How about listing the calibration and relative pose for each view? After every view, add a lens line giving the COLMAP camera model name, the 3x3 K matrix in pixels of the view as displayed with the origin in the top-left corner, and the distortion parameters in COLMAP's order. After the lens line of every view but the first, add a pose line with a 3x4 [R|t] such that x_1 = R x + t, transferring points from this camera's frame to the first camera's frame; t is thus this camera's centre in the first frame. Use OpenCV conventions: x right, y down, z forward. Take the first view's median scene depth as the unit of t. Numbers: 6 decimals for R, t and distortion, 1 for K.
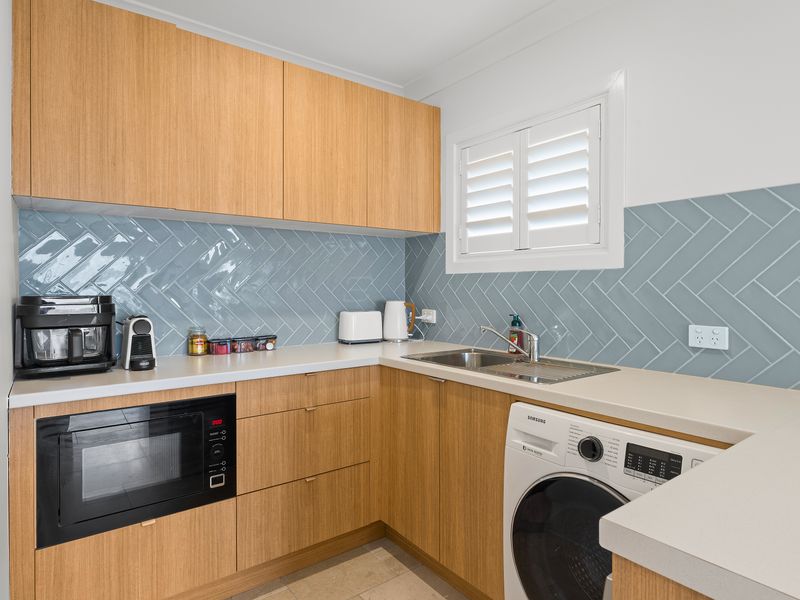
lens RADIAL K [[451.7, 0, 394.6], [0, 451.7, 292.0], [0, 0, 1]] dist [-0.011691, 0.002524]
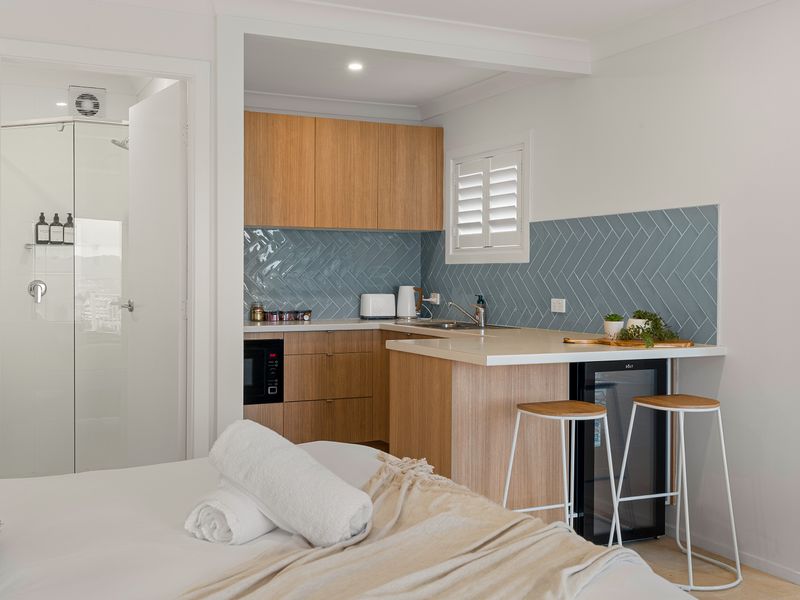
lens RADIAL K [[924.5, 0, 408.3], [0, 924.5, 298.7], [0, 0, 1]] dist [-0.015790, 0.000000]
pose [[0.982133, 0.009418, -0.187952, 0.578368], [-0.006978, 0.999883, 0.013639, 0.024286], [0.188059, -0.012084, 0.982083, -1.769830]]
